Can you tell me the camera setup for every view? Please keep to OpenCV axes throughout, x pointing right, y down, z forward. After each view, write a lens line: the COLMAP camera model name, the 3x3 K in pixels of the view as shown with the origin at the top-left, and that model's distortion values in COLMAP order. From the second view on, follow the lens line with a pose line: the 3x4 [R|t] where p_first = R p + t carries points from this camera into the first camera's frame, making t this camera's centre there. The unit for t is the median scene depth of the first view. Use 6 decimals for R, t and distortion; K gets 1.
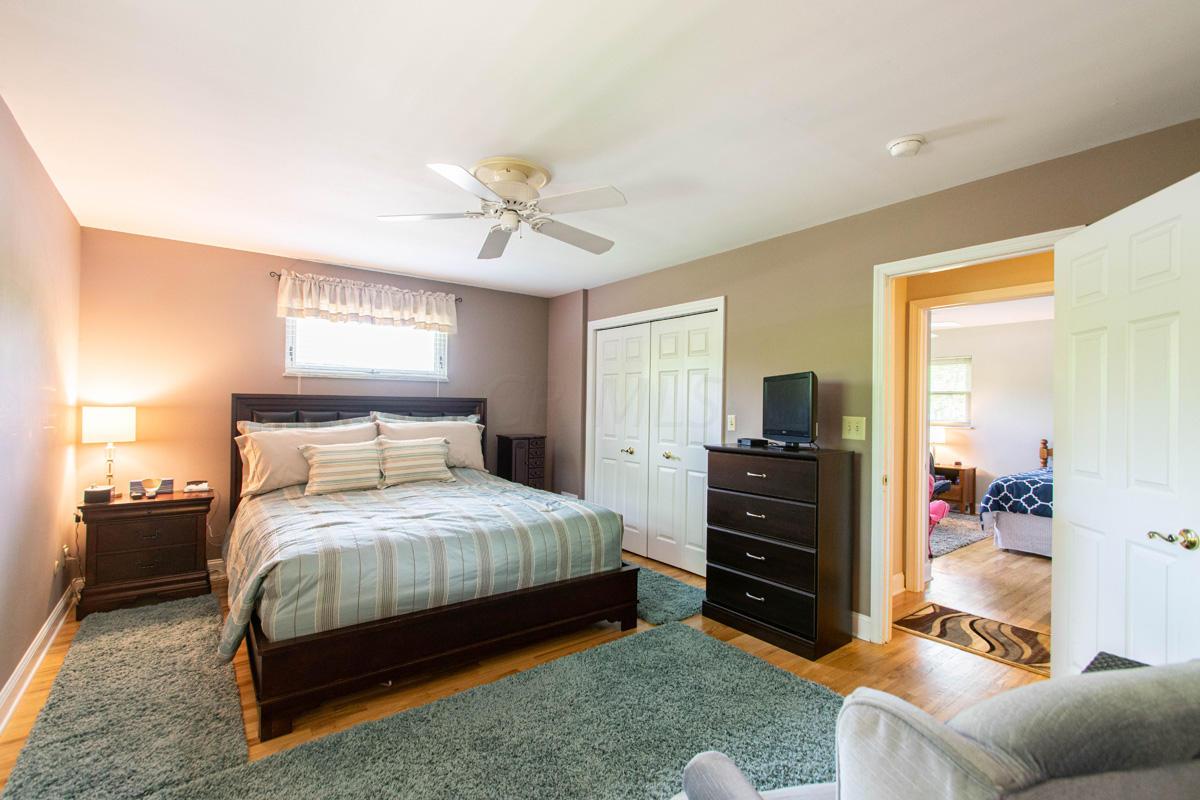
lens RADIAL K [[527.5, 0, 594.6], [0, 527.5, 399.7], [0, 0, 1]] dist [0.000872, 0.000885]
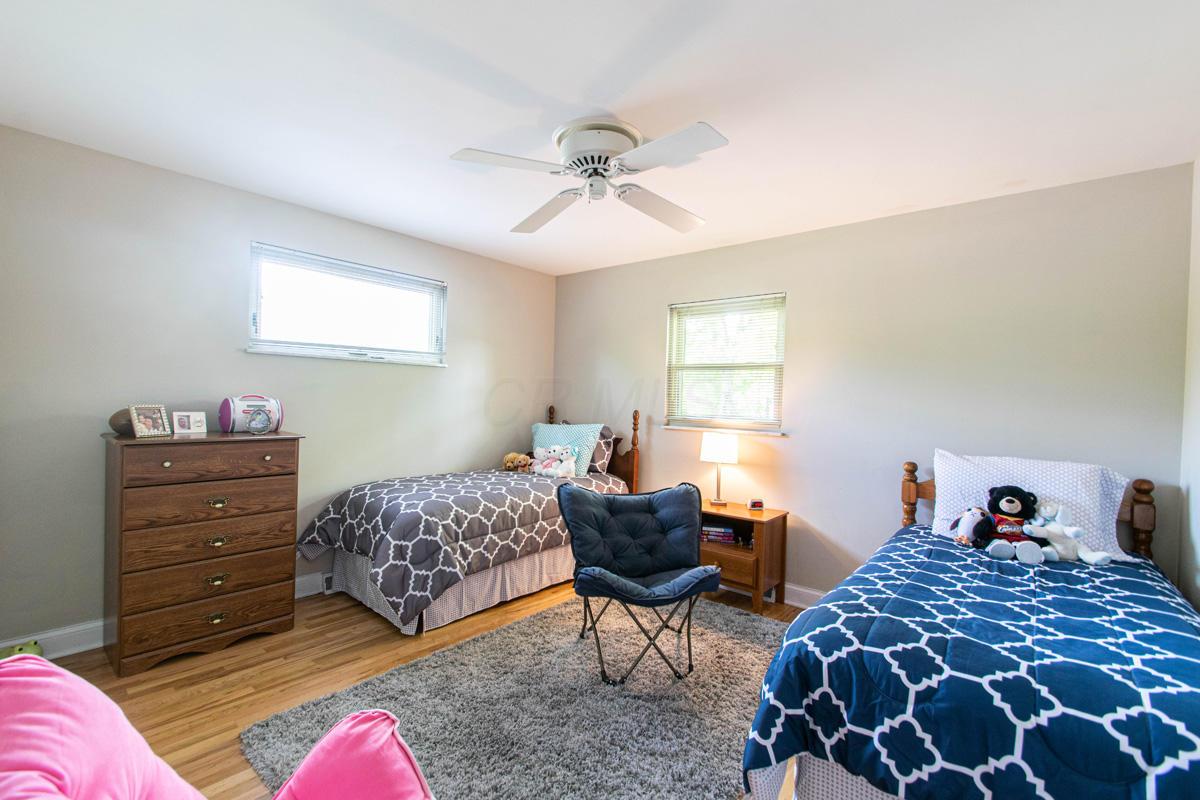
lens RADIAL K [[527.5, 0, 592.6], [0, 527.5, 401.5], [0, 0, 1]] dist [0.000872, 0.000885]
pose [[0.977643, 0.008938, 0.210083, 0.262855], [-0.013462, 0.999707, 0.020110, 0.008628], [-0.209842, -0.022489, 0.977477, 0.332543]]
